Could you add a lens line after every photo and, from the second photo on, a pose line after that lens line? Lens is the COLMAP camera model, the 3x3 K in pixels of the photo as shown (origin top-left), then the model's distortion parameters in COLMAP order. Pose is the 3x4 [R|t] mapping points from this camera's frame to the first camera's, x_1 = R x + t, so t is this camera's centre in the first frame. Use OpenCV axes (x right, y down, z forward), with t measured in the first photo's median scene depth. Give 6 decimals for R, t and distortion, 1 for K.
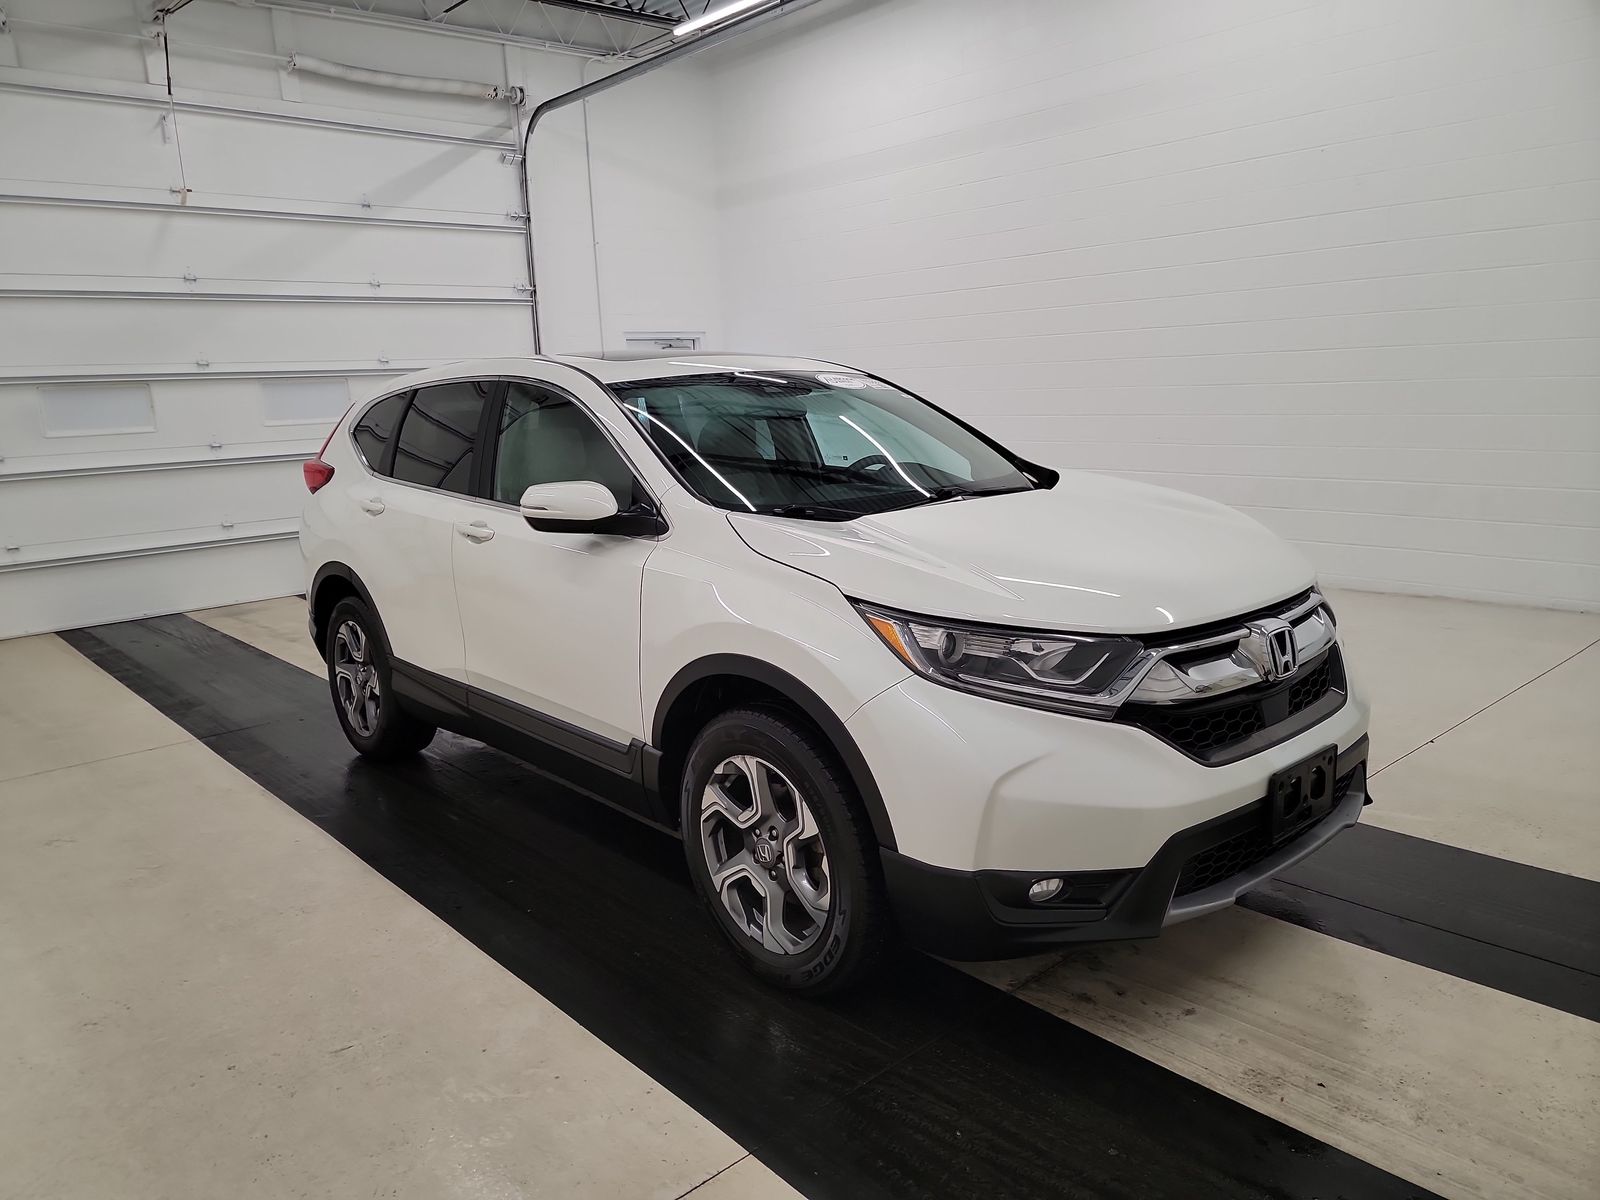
lens RADIAL K [[1126.5, 0, 800.6], [0, 1126.5, 603.3], [0, 0, 1]] dist [0.045256, -0.039176]
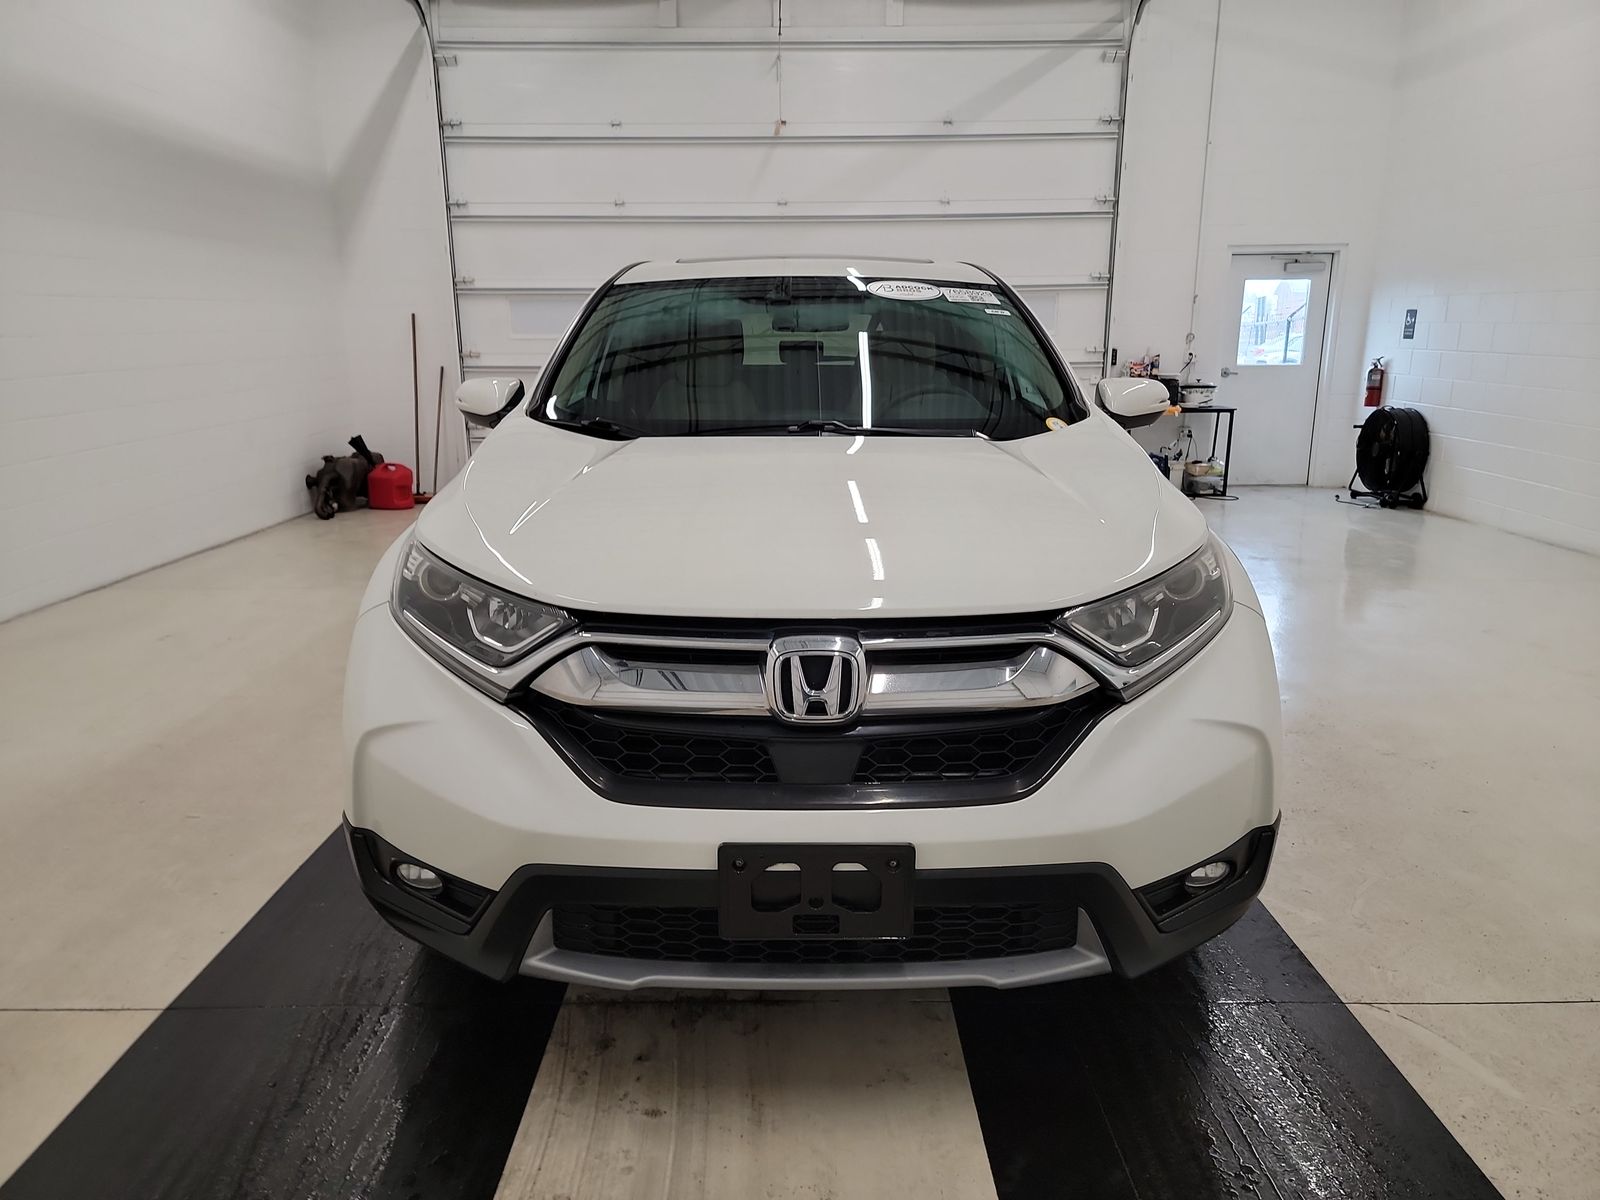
lens RADIAL K [[1126.5, 0, 794.8], [0, 1126.5, 605.0], [0, 0, 1]] dist [0.045256, -0.039176]
pose [[0.748585, 0.189694, -0.635324, 0.262102], [-0.149681, 0.981813, 0.116783, -0.025237], [0.645923, 0.007674, 0.763364, 0.148933]]
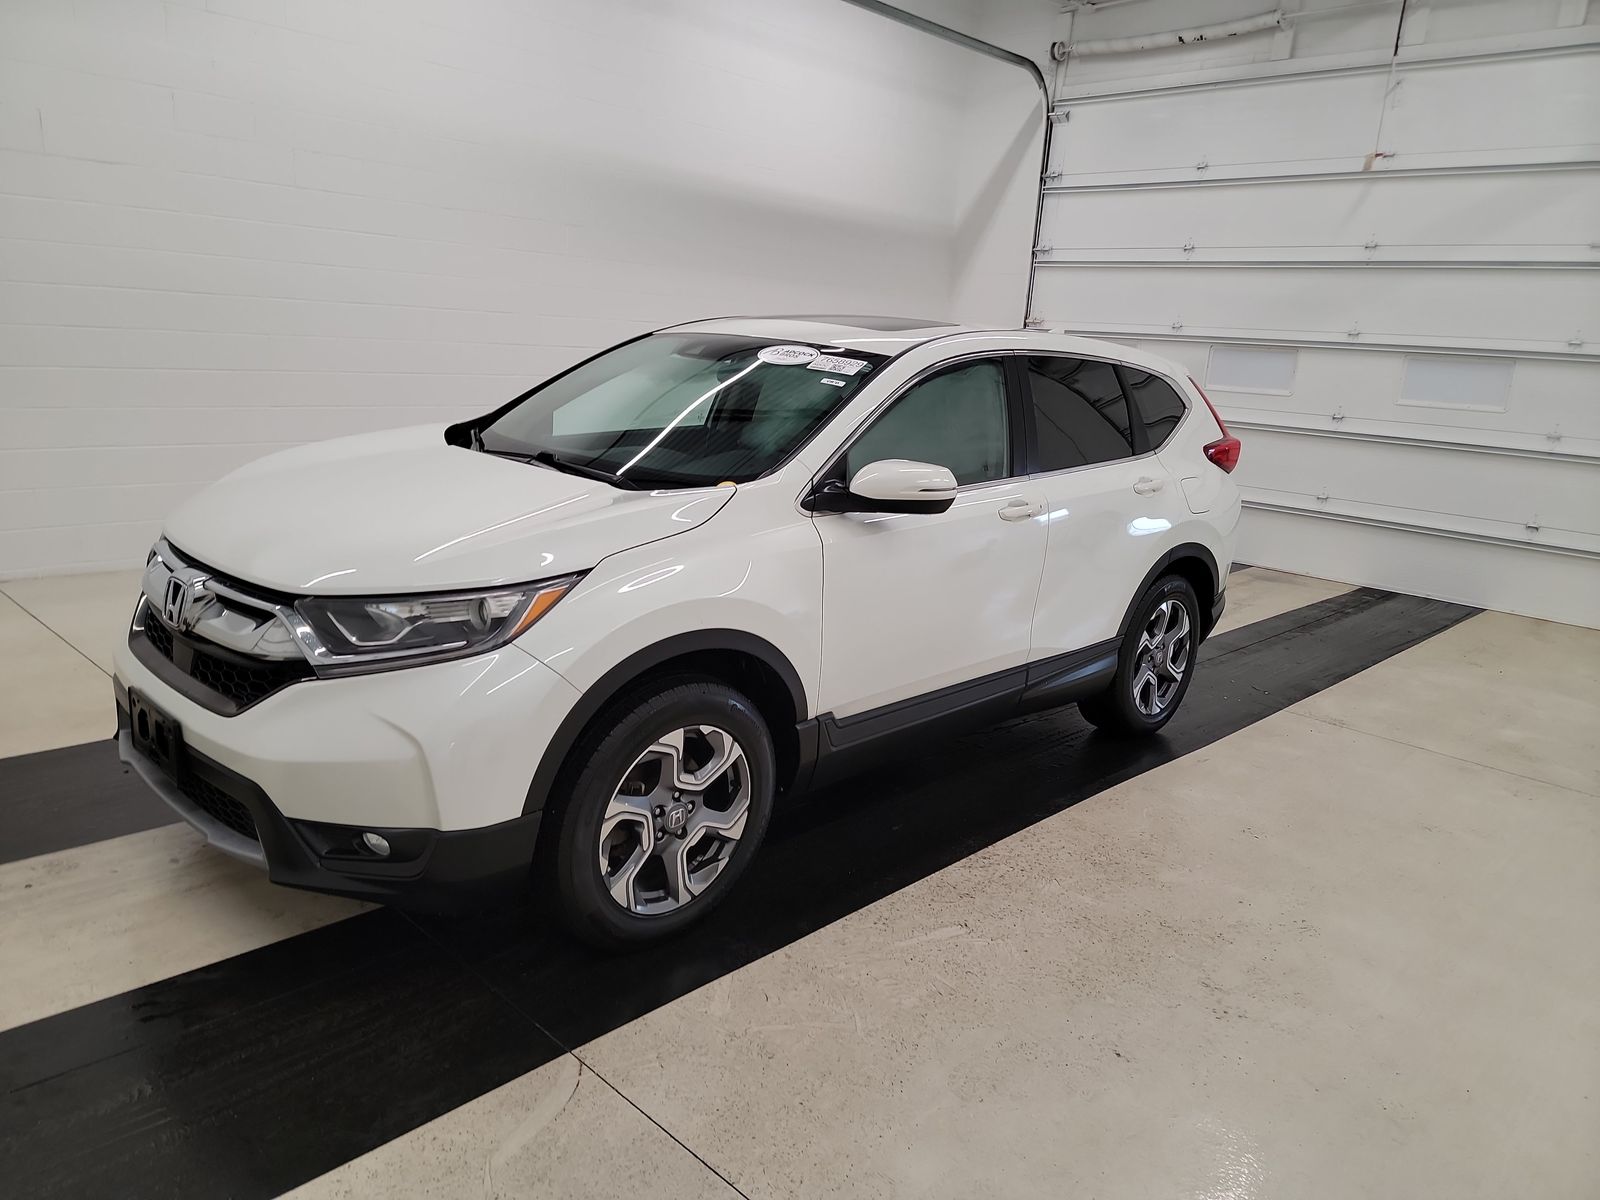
lens RADIAL K [[1126.5, 0, 784.2], [0, 1126.5, 623.4], [0, 0, 1]] dist [0.045256, -0.039176]
pose [[0.055055, 0.288122, -0.956010, 0.463175], [-0.251766, 0.930531, 0.265944, -0.114805], [0.966221, 0.226049, 0.123769, 0.457318]]
